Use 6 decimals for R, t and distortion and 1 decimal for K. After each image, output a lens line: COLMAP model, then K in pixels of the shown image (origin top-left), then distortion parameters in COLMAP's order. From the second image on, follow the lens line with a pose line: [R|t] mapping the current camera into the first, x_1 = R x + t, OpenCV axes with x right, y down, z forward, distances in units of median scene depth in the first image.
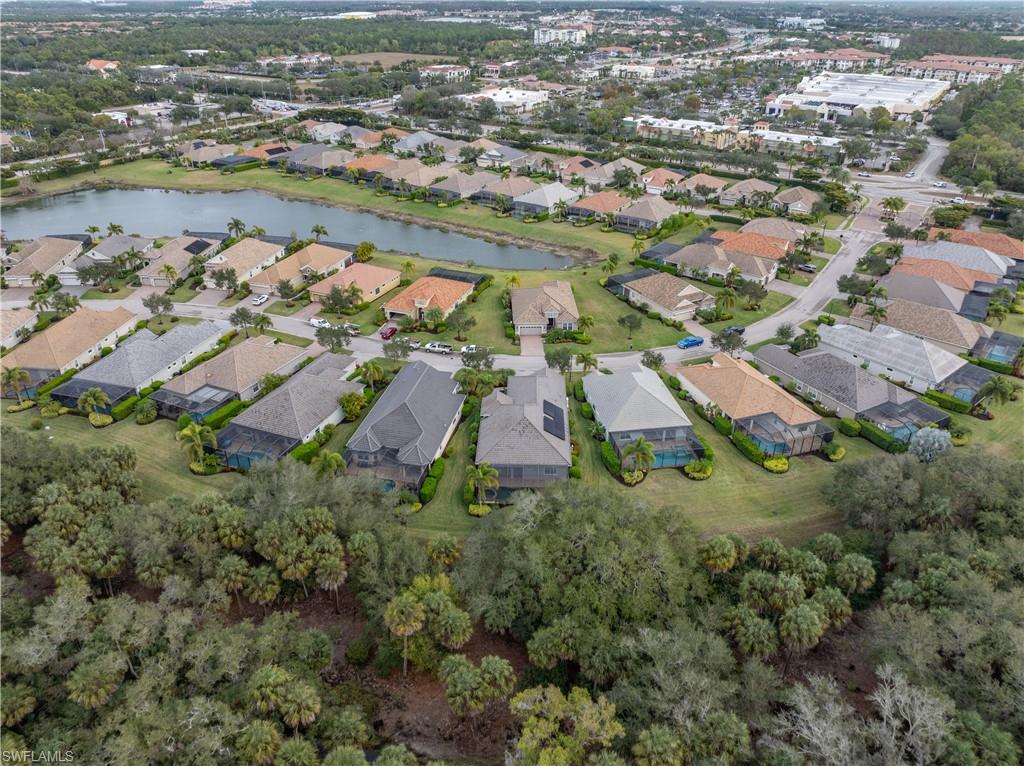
lens RADIAL K [[735.0, 0, 512.0], [0, 735.0, 366.2], [0, 0, 1]] dist [-0.036066, -0.000554]
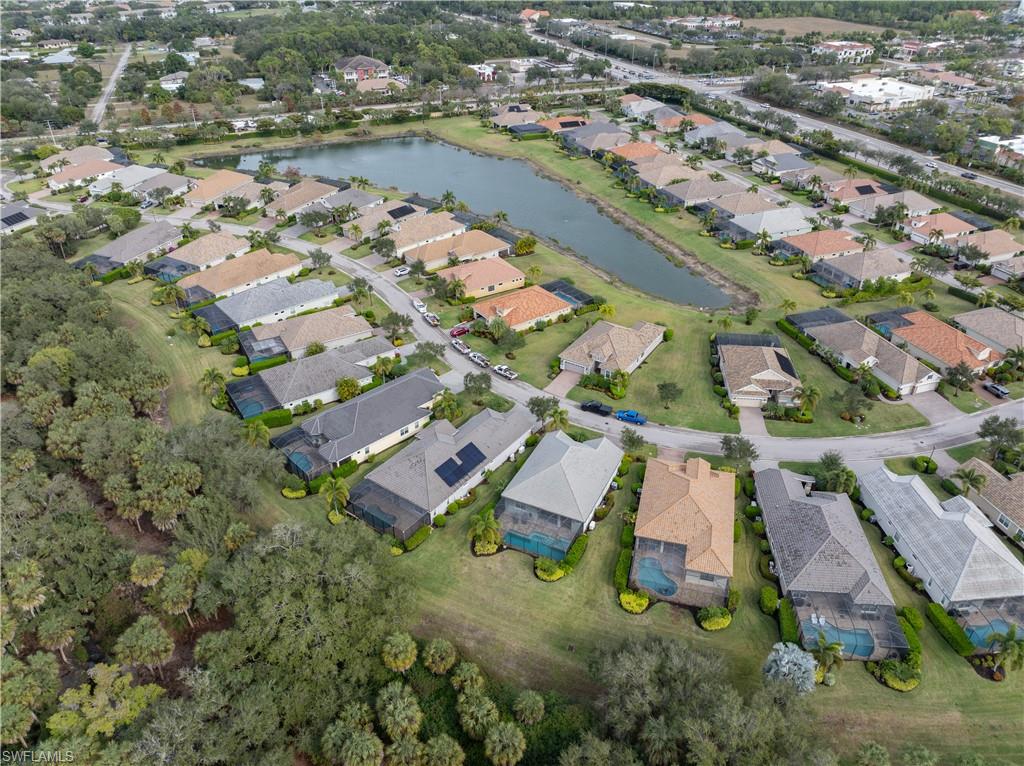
lens RADIAL K [[735.0, 0, 512.0], [0, 735.0, 366.2], [0, 0, 1]] dist [-0.036066, -0.000554]
pose [[0.823485, 0.287272, -0.489231, 0.417587], [-0.255477, 0.957715, 0.132337, -0.152962], [0.506560, 0.016010, 0.862056, 0.114307]]
